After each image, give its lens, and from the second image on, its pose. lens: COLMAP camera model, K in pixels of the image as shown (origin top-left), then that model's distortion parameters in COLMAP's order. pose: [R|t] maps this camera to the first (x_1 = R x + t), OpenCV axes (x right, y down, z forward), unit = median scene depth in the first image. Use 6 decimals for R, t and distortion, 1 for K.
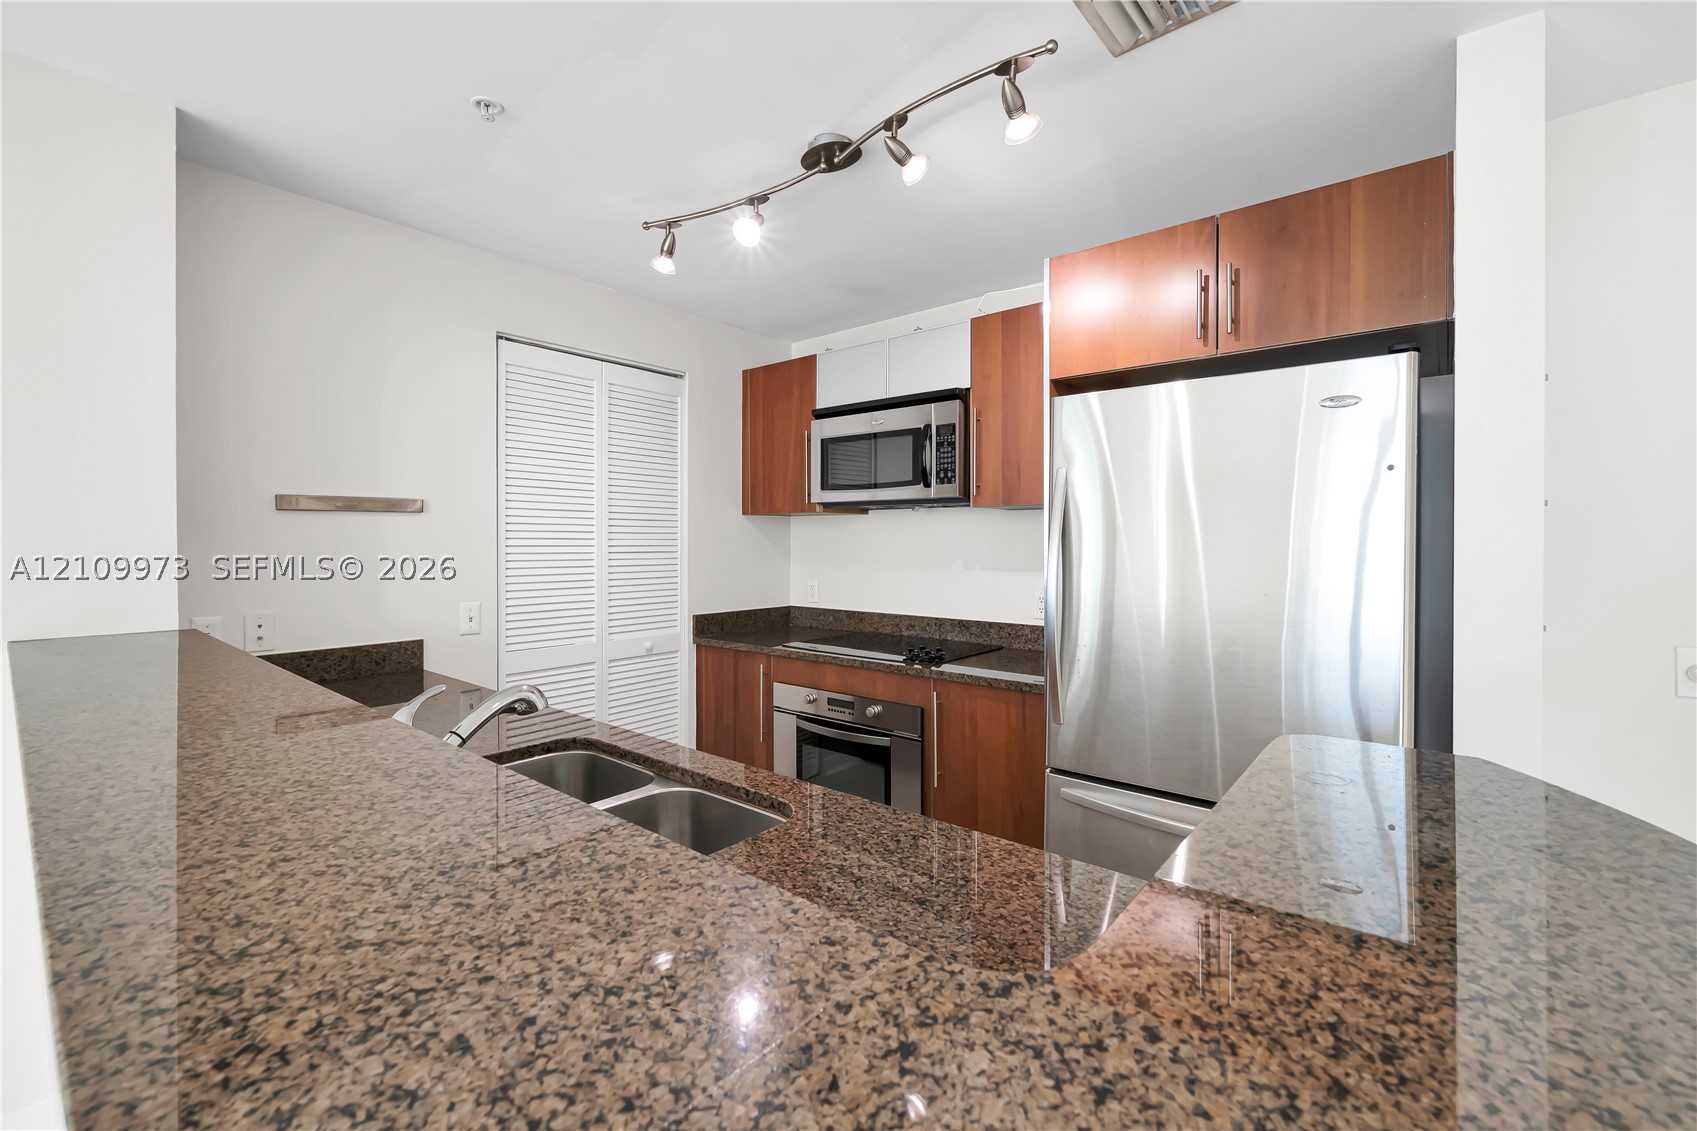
lens RADIAL K [[724.6, 0, 842.0], [0, 724.6, 542.2], [0, 0, 1]] dist [-0.008018, -0.000325]
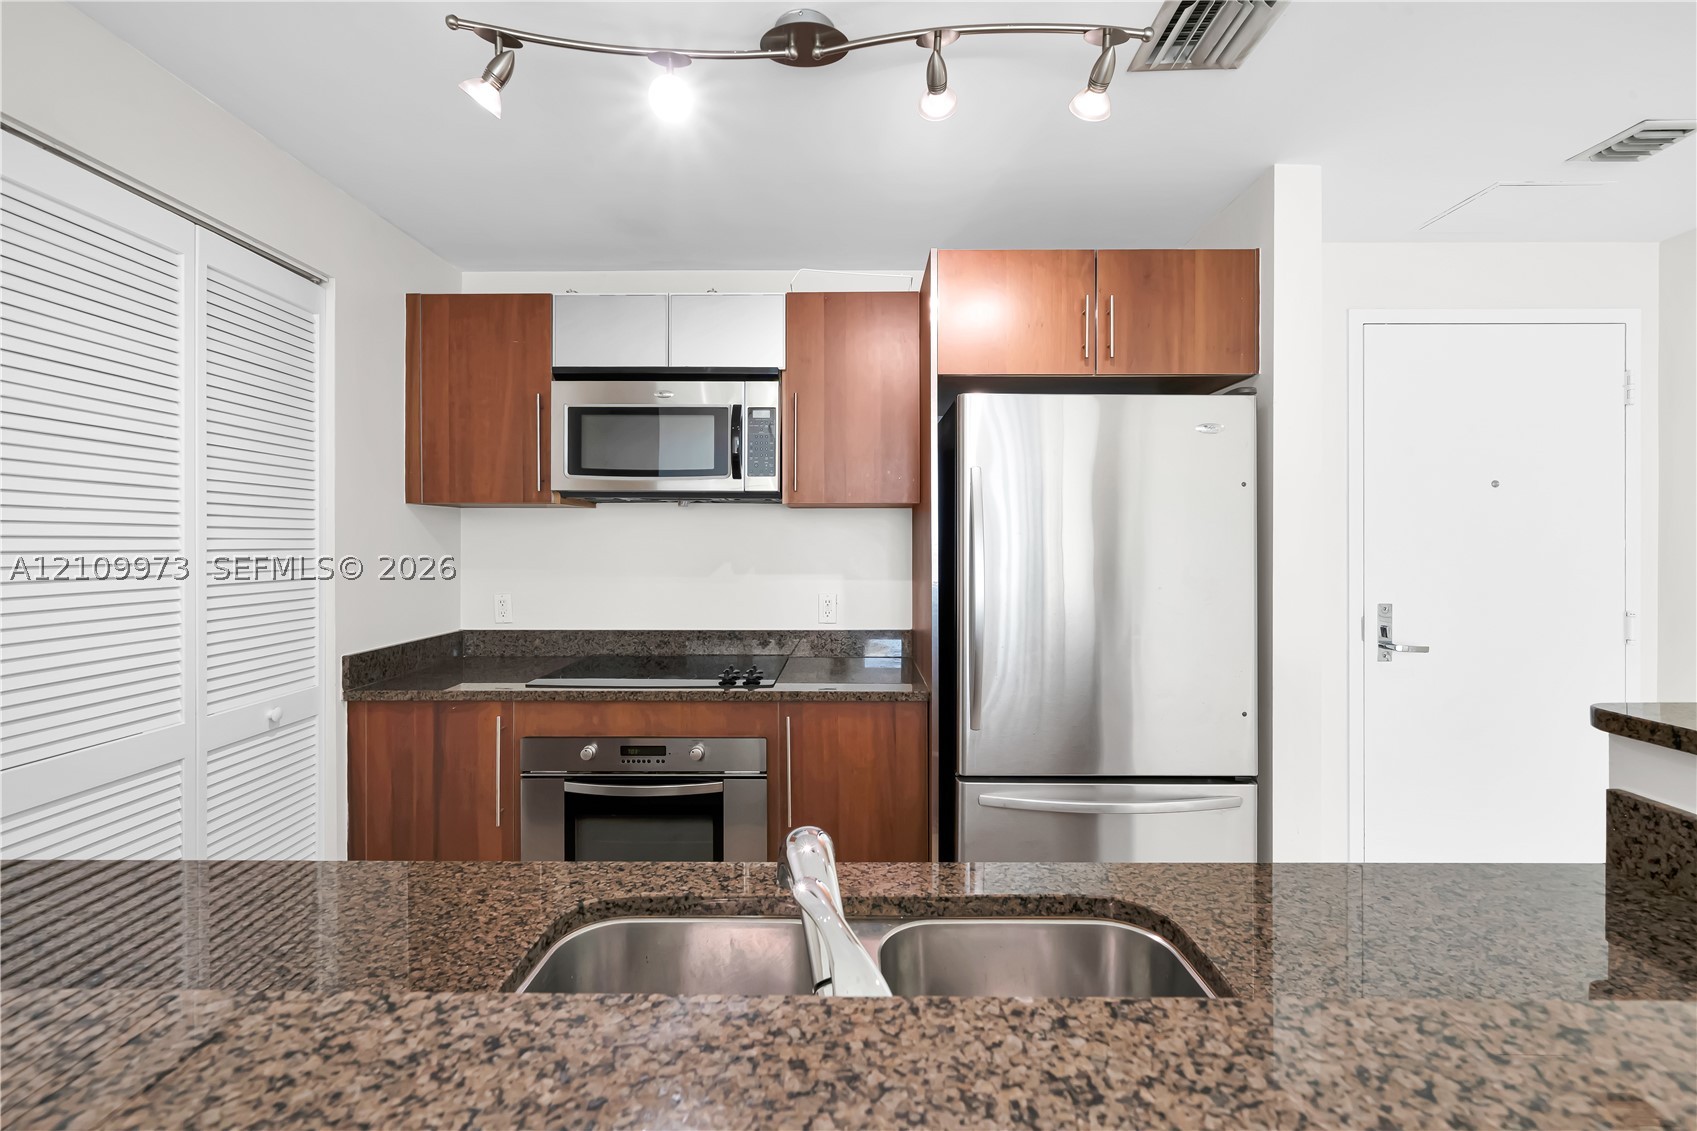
lens RADIAL K [[719.2, 0, 847.9], [0, 719.2, 542.8], [0, 0, 1]] dist [-0.001158, -0.000013]
pose [[0.765629, -0.002154, 0.643278, -0.334357], [0.000578, 0.999996, 0.002660, -0.002648], [-0.643282, -0.001665, 0.765628, 0.269536]]
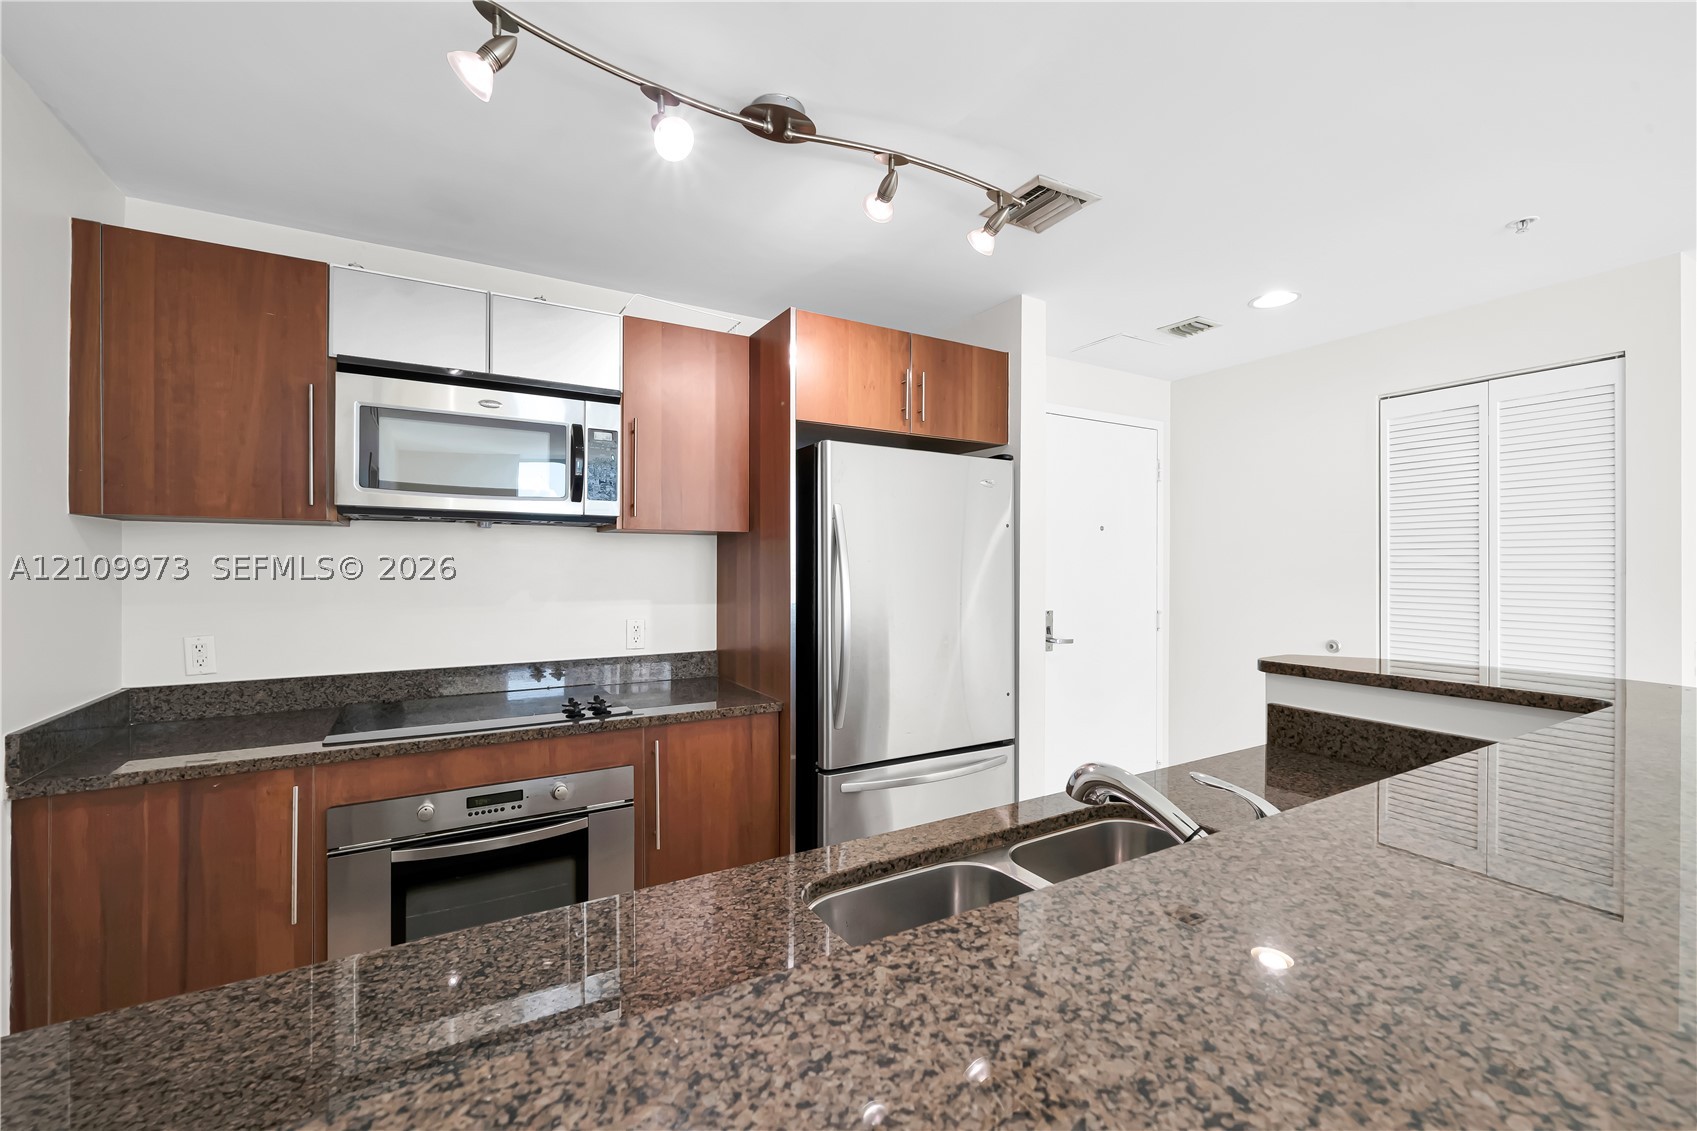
lens RADIAL K [[717.3, 0, 854.2], [0, 717.3, 562.4], [0, 0, 1]] dist [0.001253, -0.000090]
pose [[0.316422, 0.002307, 0.948616, -0.560399], [-0.001415, 0.999997, -0.001960, -0.006287], [-0.948617, -0.000722, 0.316424, 0.453077]]
